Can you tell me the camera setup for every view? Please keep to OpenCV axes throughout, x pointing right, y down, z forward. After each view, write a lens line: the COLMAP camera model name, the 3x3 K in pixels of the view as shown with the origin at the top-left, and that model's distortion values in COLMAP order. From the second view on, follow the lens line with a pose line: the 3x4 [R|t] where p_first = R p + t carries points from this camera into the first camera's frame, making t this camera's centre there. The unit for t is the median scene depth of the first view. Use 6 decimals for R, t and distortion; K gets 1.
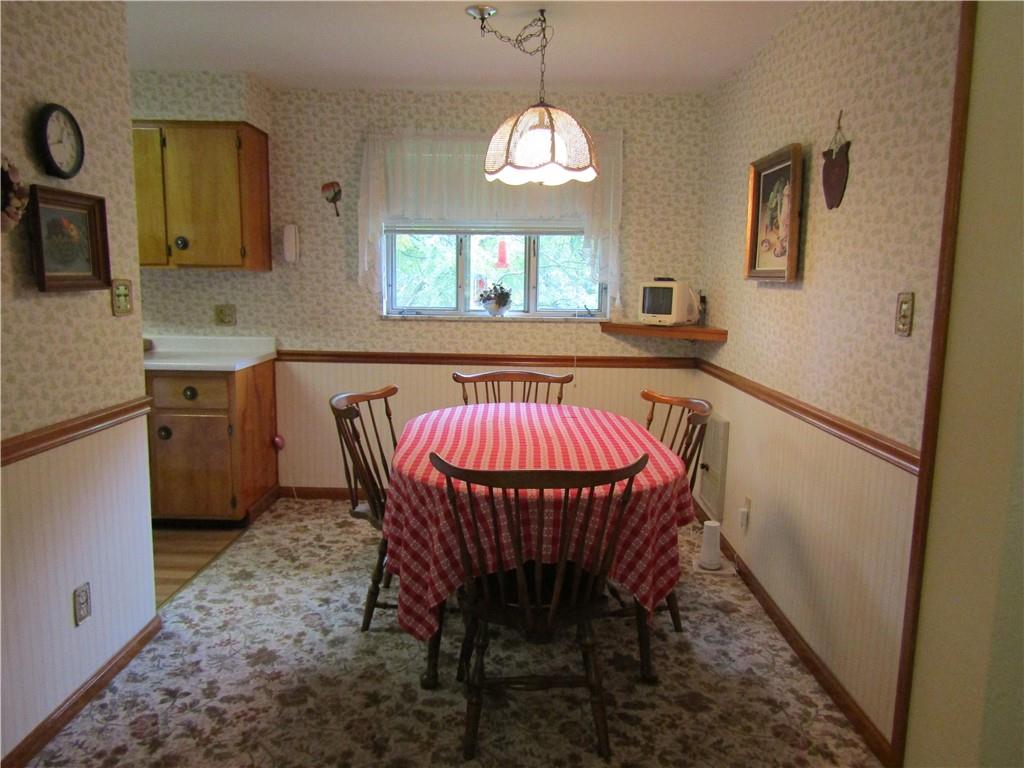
lens RADIAL K [[728.2, 0, 518.3], [0, 728.2, 390.7], [0, 0, 1]] dist [-0.017079, 0.008200]
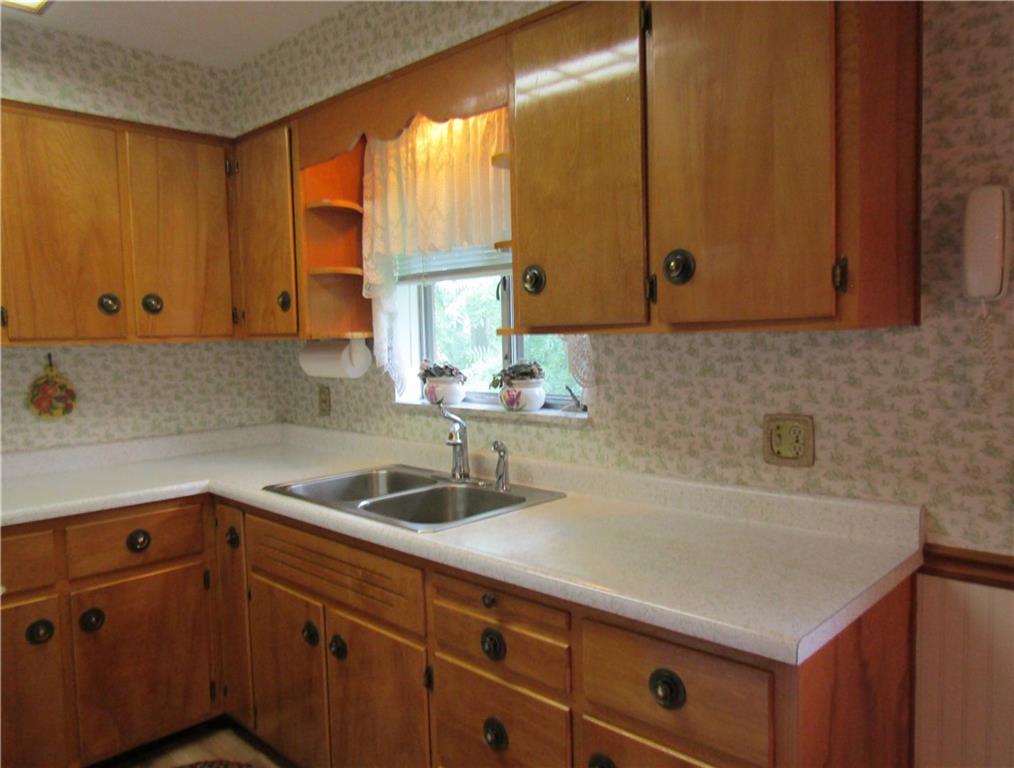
lens RADIAL K [[737.7, 0, 507.6], [0, 737.7, 388.2], [0, 0, 1]] dist [-0.010306, -0.012967]
pose [[0.710937, 0.007738, -0.703213, -0.228657], [-0.066482, 0.996201, -0.056250, -0.100523], [0.700106, 0.086741, 0.708751, 0.603111]]
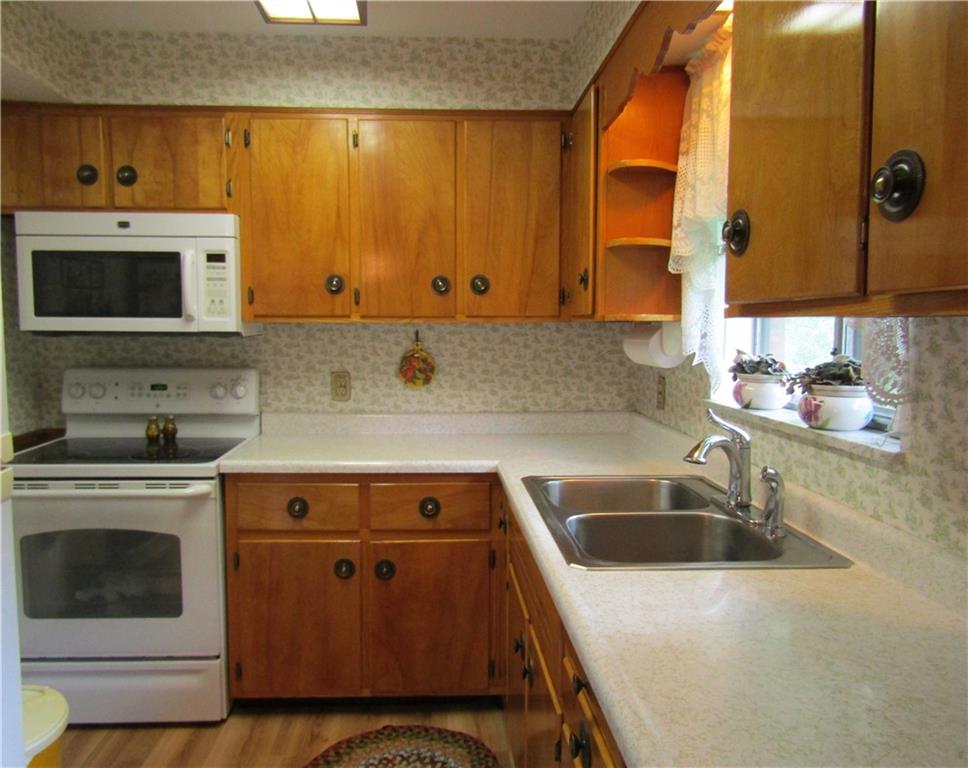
lens RADIAL K [[717.9, 0, 481.4], [0, 717.9, 387.9], [0, 0, 1]] dist [-0.004900, -0.001781]
pose [[0.022430, 0.055816, -0.998189, -0.241590], [-0.153424, 0.986805, 0.051731, -0.125473], [0.987906, 0.151986, 0.030698, 0.789163]]
